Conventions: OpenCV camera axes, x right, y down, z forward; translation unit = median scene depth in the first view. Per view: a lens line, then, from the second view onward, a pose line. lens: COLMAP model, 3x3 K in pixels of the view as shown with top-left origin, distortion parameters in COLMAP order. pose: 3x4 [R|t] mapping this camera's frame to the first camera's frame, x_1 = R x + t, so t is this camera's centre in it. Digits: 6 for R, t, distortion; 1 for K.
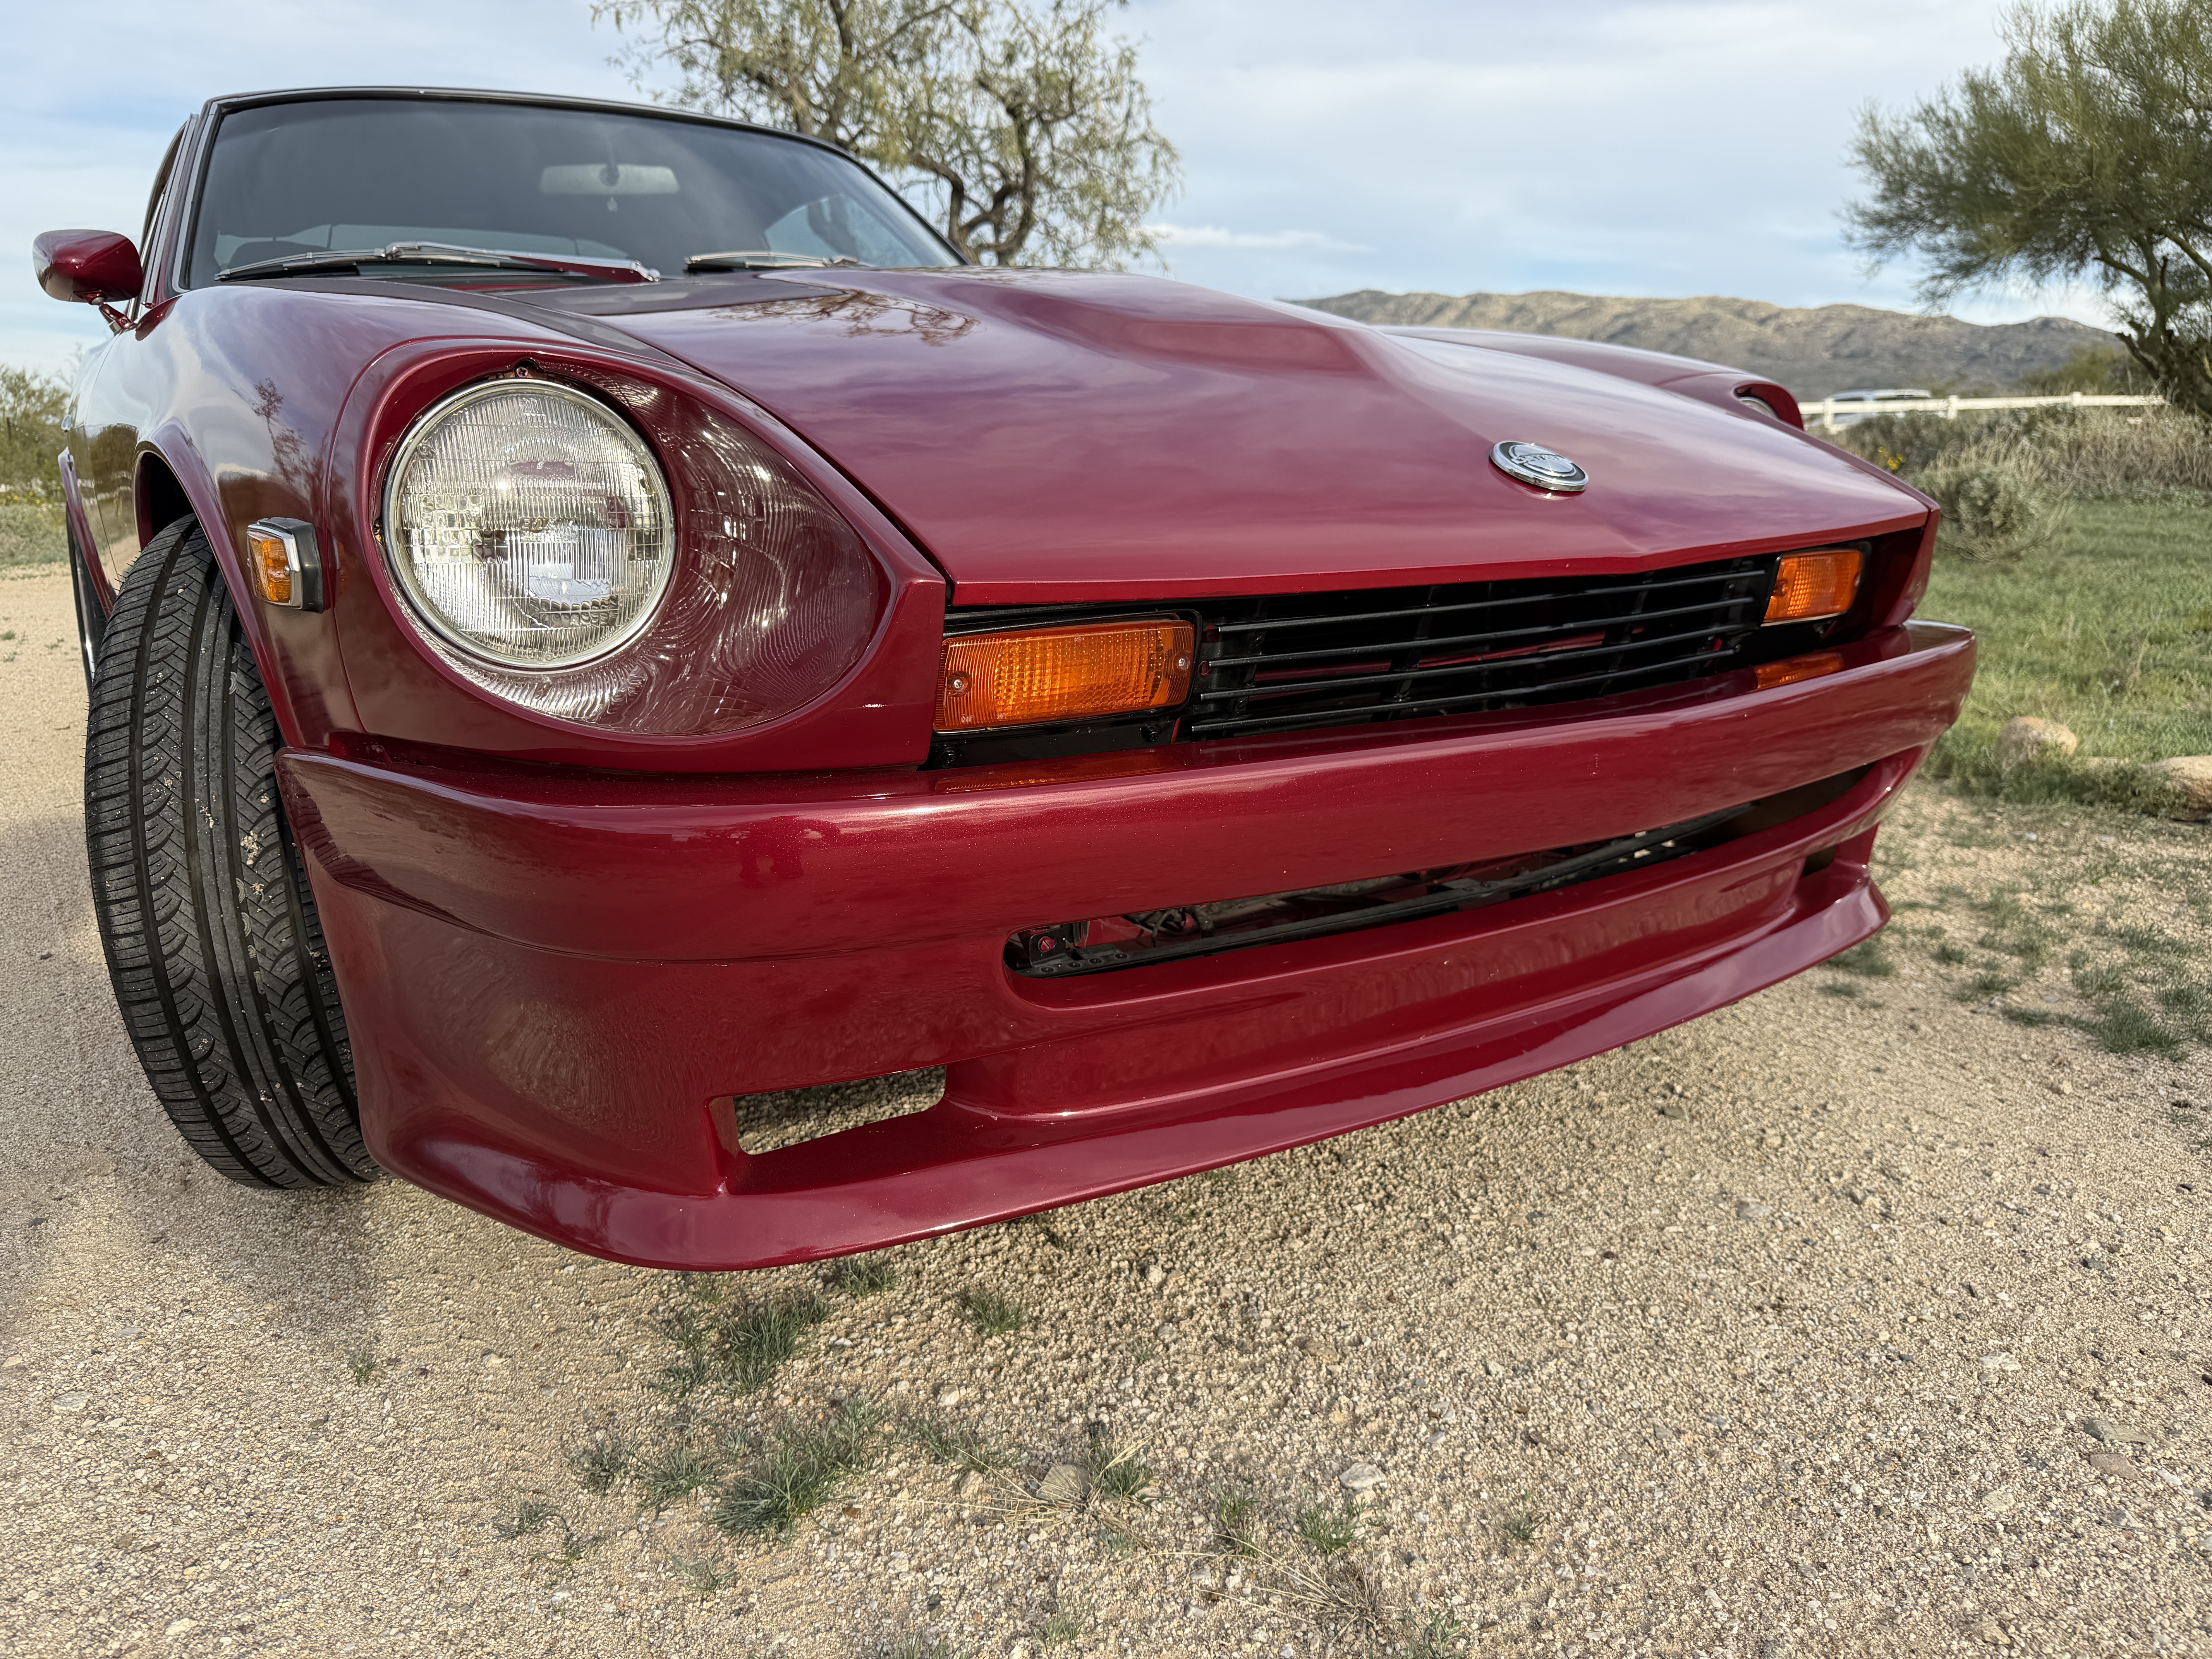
lens RADIAL K [[1583.8, 0, 1106.0], [0, 1583.8, 829.5], [0, 0, 1]] dist [0.022551, -0.003348]
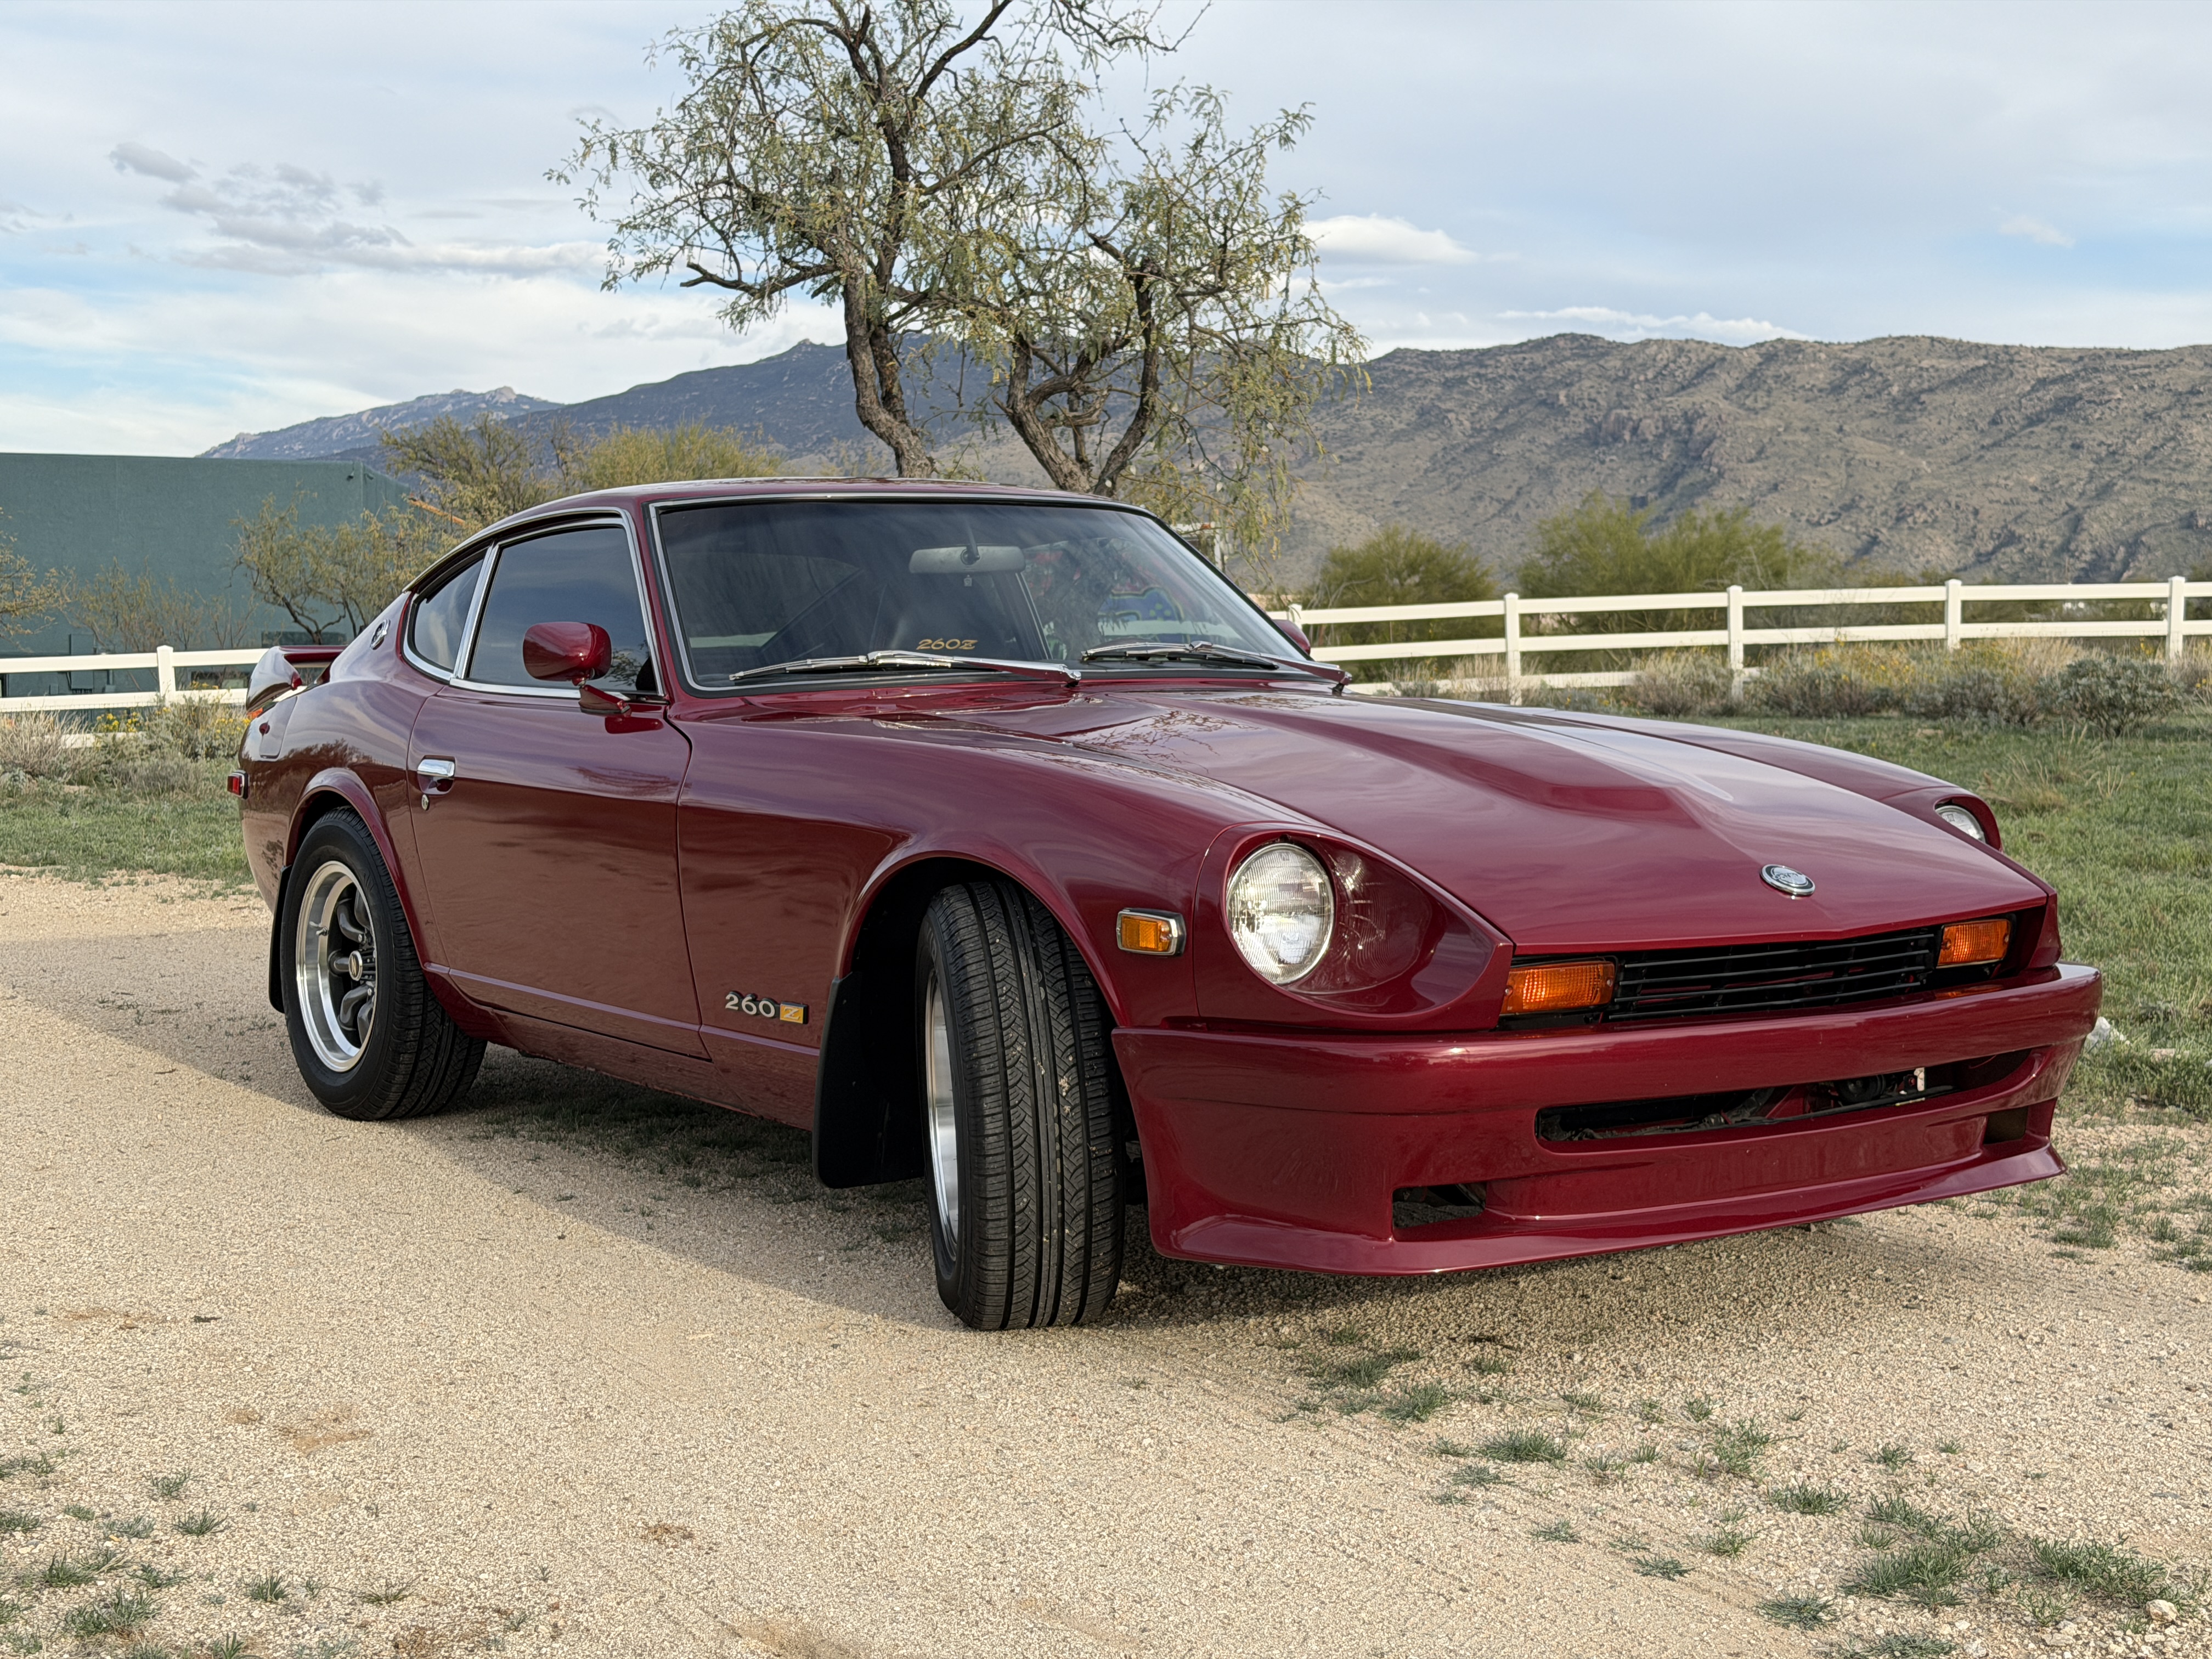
lens RADIAL K [[3056.4, 0, 1106.0], [0, 3056.4, 829.5], [0, 0, 1]] dist [0.289036, -0.656541]
pose [[0.999944, 0.005339, 0.009142, -0.502042], [-0.003746, 0.986098, -0.166120, 0.284802], [-0.009901, 0.166076, 0.986063, -2.314985]]
